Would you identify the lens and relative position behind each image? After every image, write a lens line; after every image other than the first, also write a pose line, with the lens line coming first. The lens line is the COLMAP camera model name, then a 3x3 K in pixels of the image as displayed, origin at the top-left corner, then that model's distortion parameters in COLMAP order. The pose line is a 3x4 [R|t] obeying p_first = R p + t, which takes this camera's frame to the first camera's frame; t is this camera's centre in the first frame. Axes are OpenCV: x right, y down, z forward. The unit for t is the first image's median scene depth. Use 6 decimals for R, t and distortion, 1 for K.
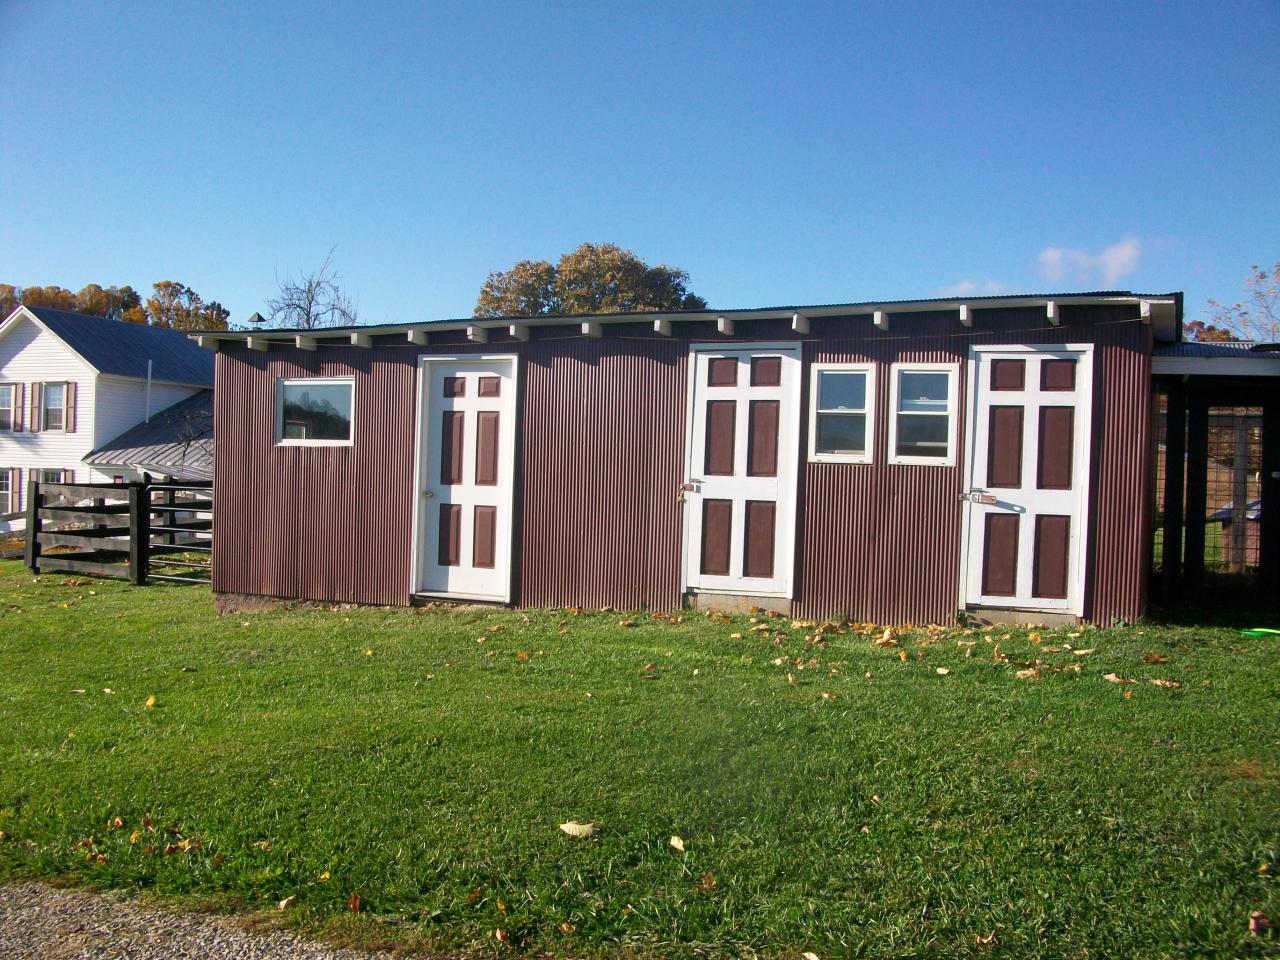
lens RADIAL K [[1257.3, 0, 640.0], [0, 1257.3, 480.0], [0, 0, 1]] dist [-0.094540, 0.011153]
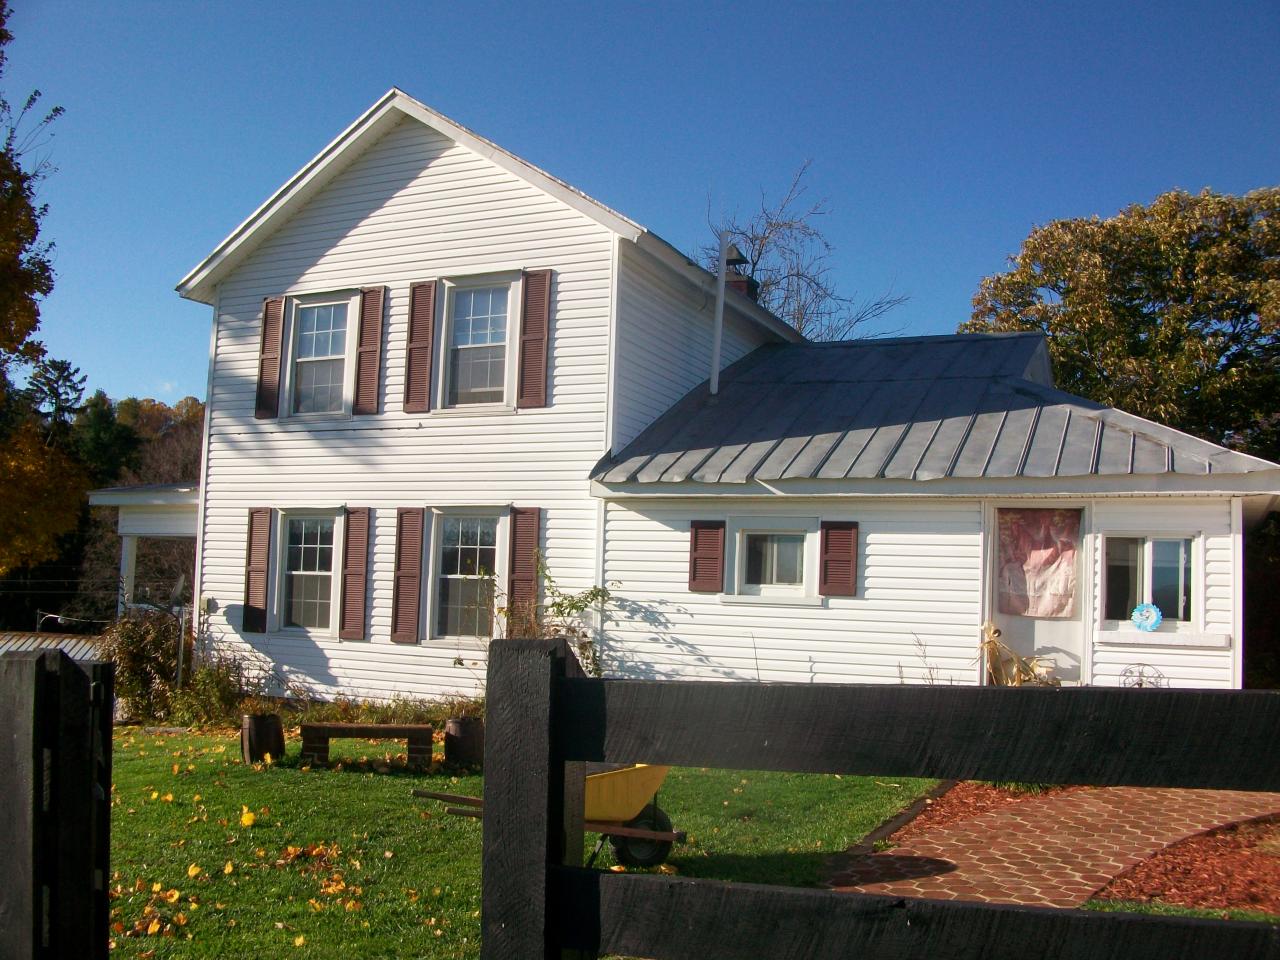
lens RADIAL K [[1257.3, 0, 640.0], [0, 1257.3, 480.0], [0, 0, 1]] dist [-0.094540, 0.011153]
pose [[0.998329, -0.000325, -0.057777, -0.403828], [-0.005334, 0.995194, -0.097773, 0.018880], [0.057531, 0.097918, 0.993530, 0.627075]]
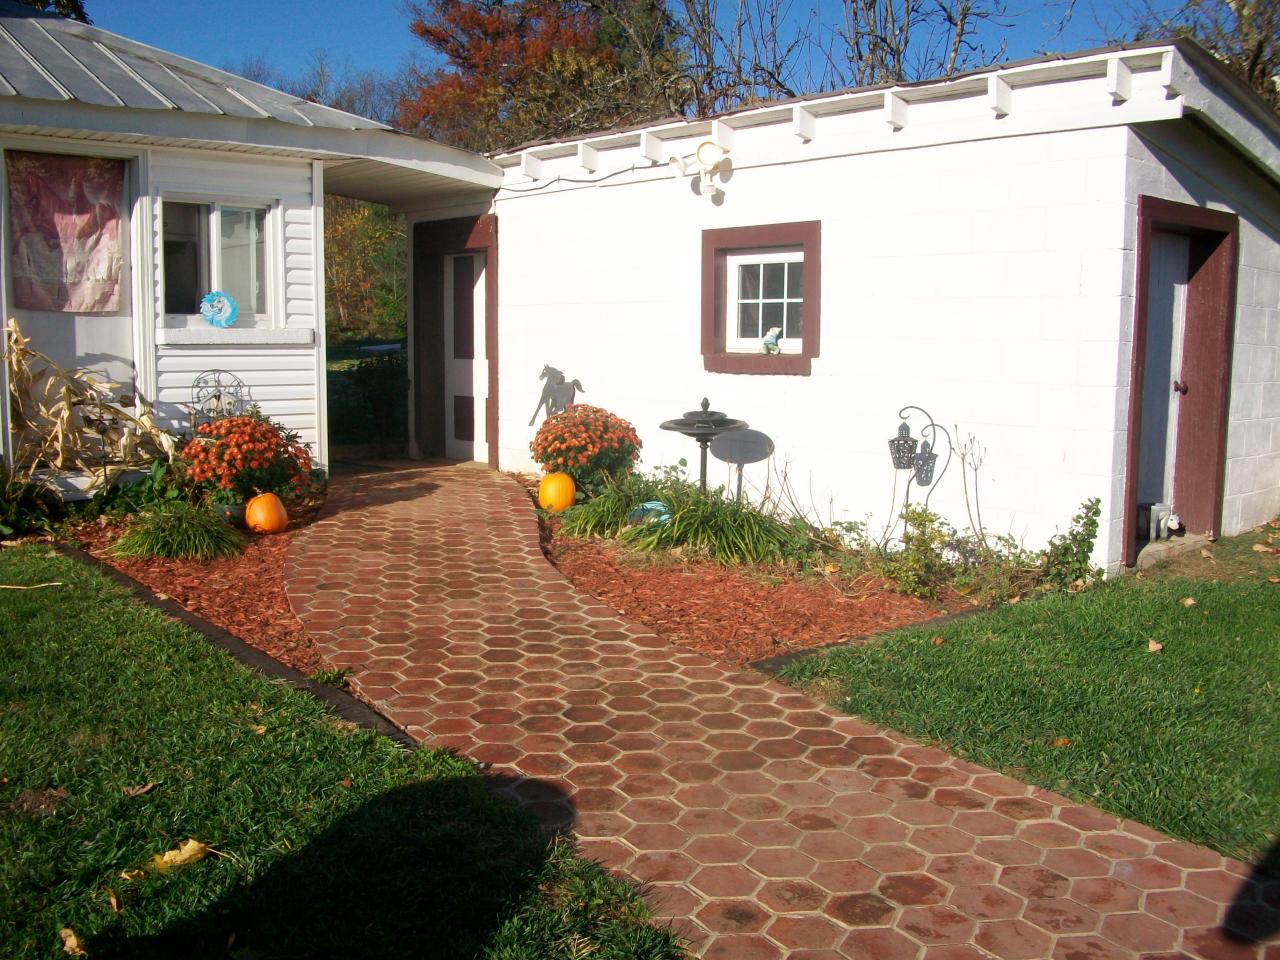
lens RADIAL K [[1257.3, 0, 640.0], [0, 1257.3, 480.0], [0, 0, 1]] dist [-0.094540, 0.011153]
pose [[0.446916, -0.129964, 0.885085, -0.714606], [0.007505, 0.989900, 0.141566, 0.030044], [-0.894545, -0.056625, 0.443377, 1.230949]]
